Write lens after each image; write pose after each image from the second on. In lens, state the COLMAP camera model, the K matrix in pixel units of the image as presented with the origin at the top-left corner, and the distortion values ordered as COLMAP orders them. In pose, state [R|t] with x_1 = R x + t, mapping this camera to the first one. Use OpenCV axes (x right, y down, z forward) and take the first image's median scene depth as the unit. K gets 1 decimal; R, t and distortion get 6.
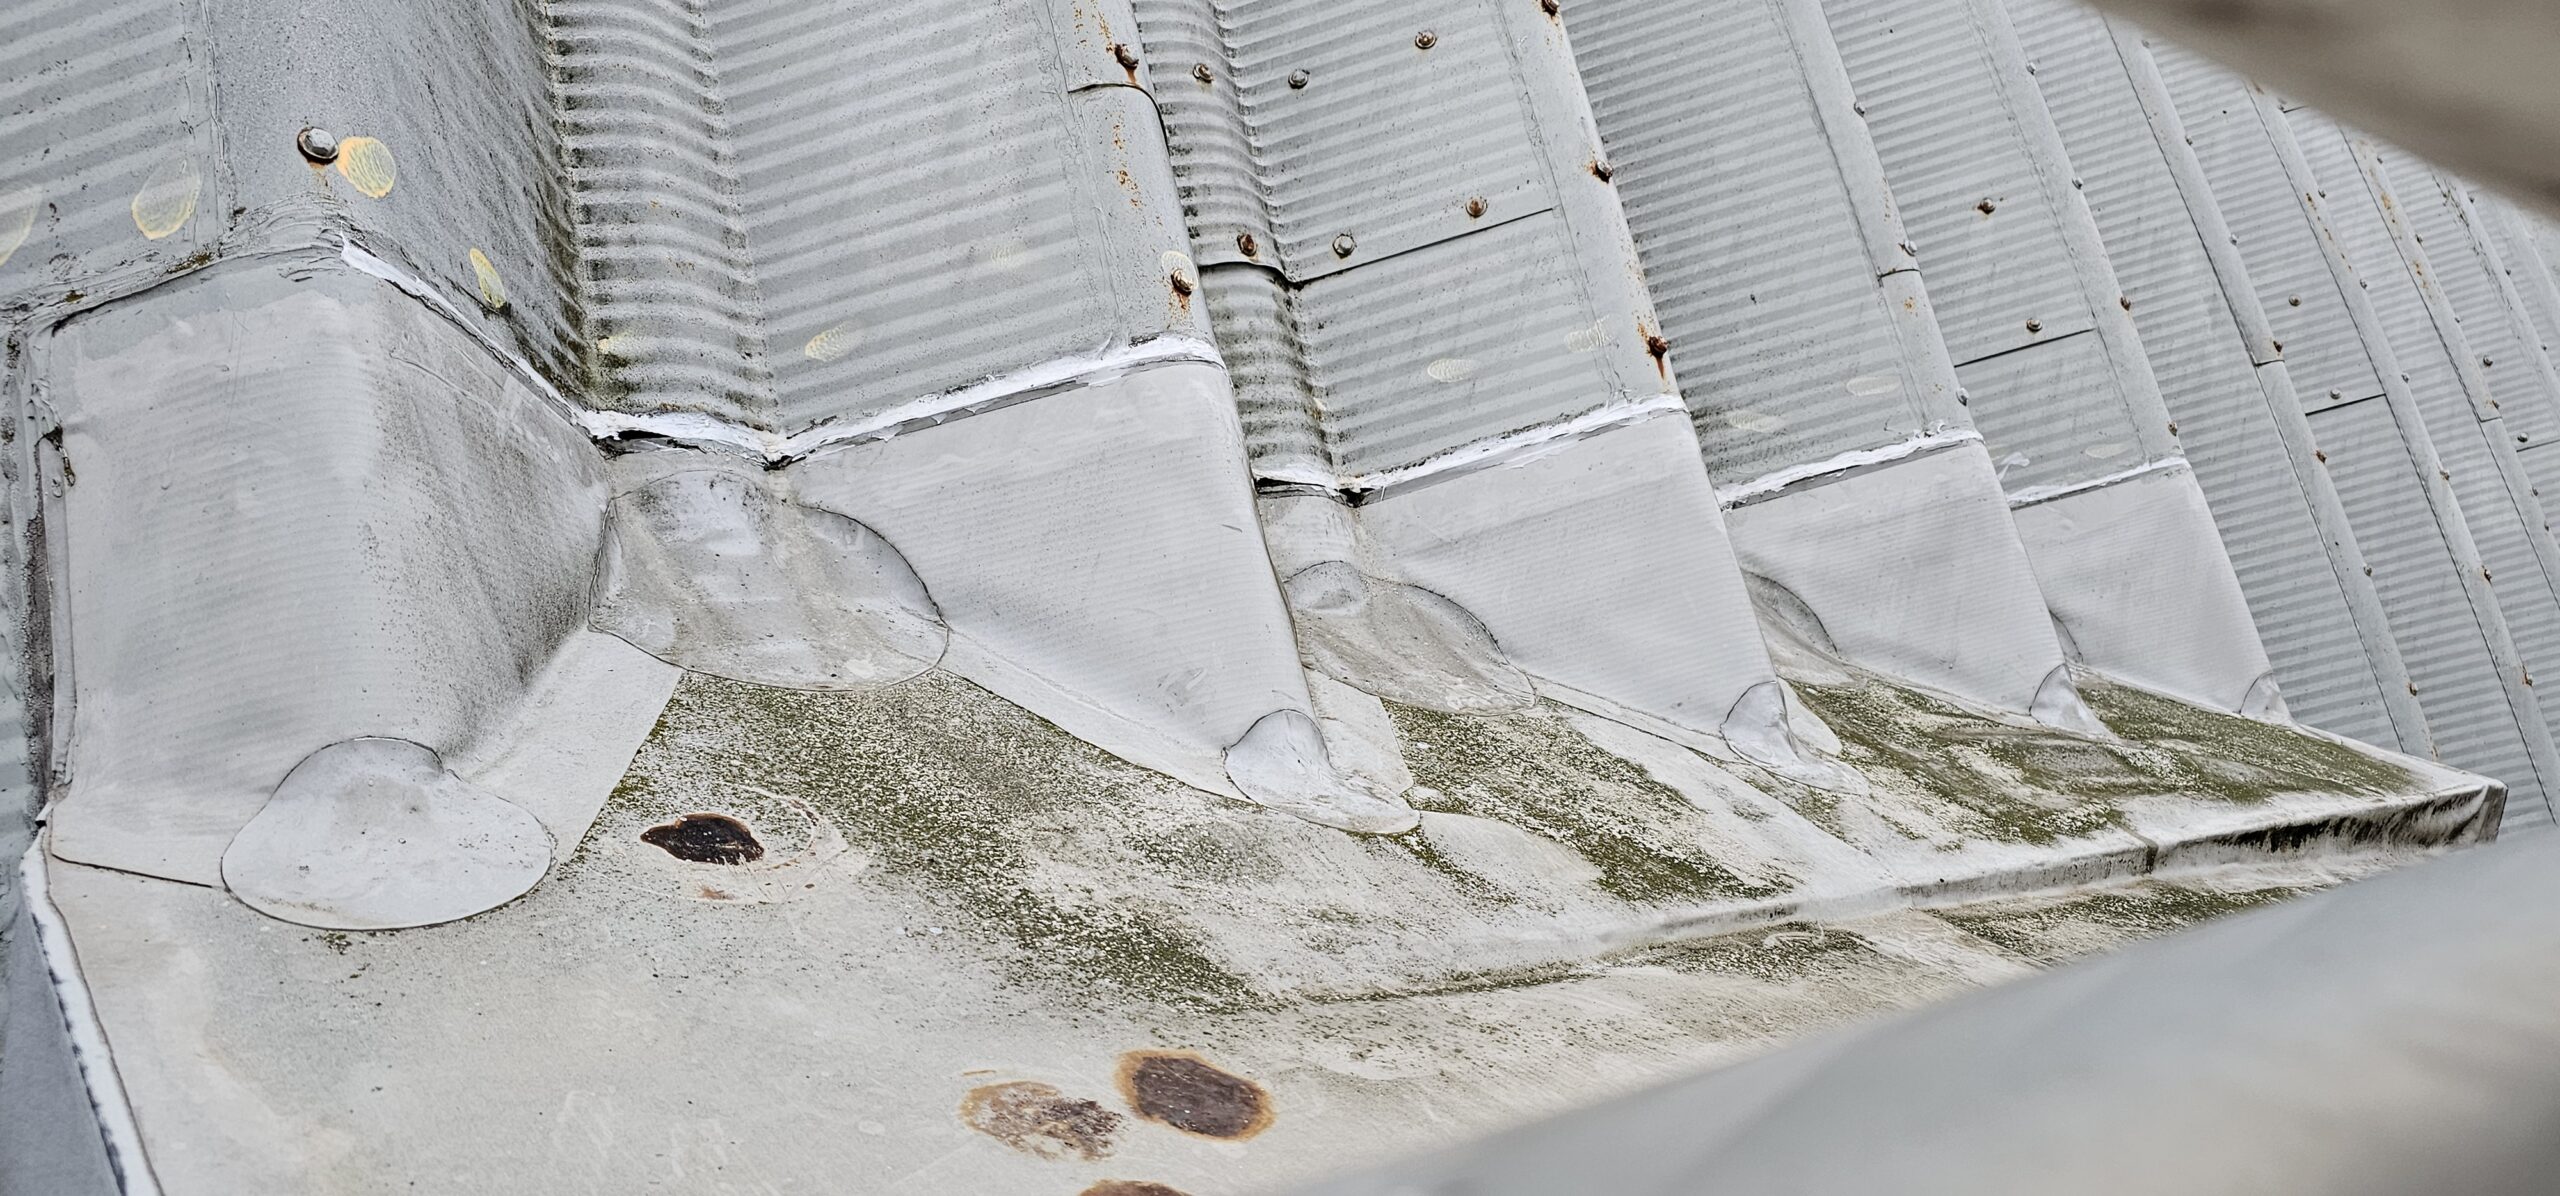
lens RADIAL K [[1689.0, 0, 1273.6], [0, 1689.0, 603.9], [0, 0, 1]] dist [0.049085, -0.035802]
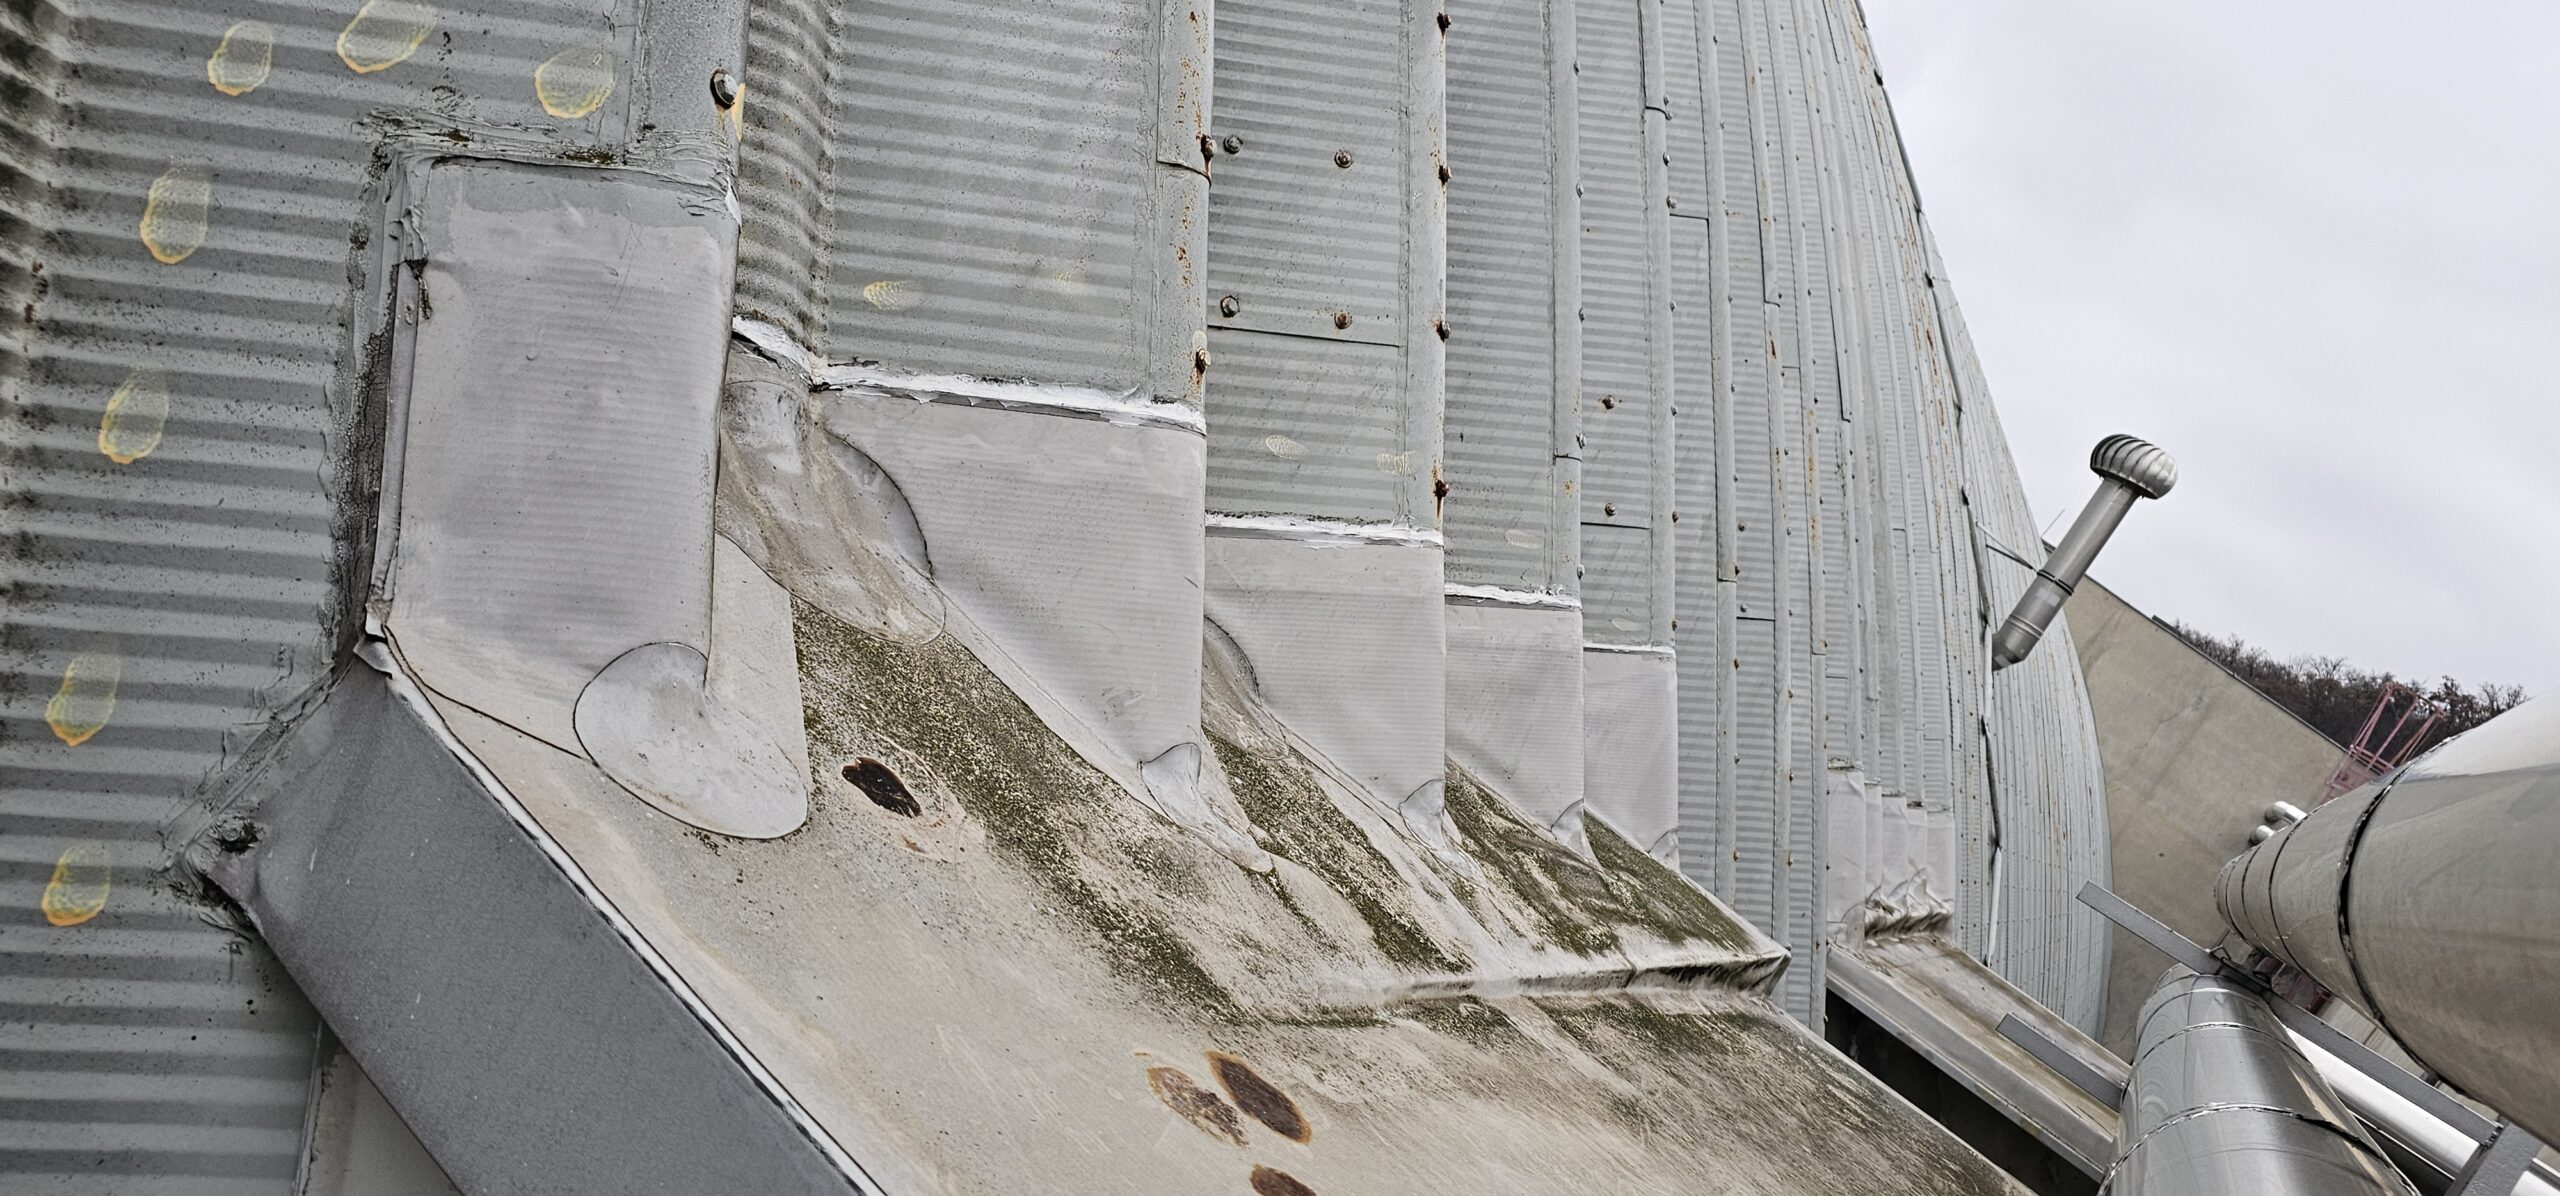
lens RADIAL K [[1689.0, 0, 1251.9], [0, 1689.0, 598.3], [0, 0, 1]] dist [0.049085, -0.035802]
pose [[0.881443, 0.307215, 0.358715, -0.390200], [-0.333917, 0.942508, 0.013314, -0.061468], [-0.334002, -0.131517, 0.933352, -0.128277]]
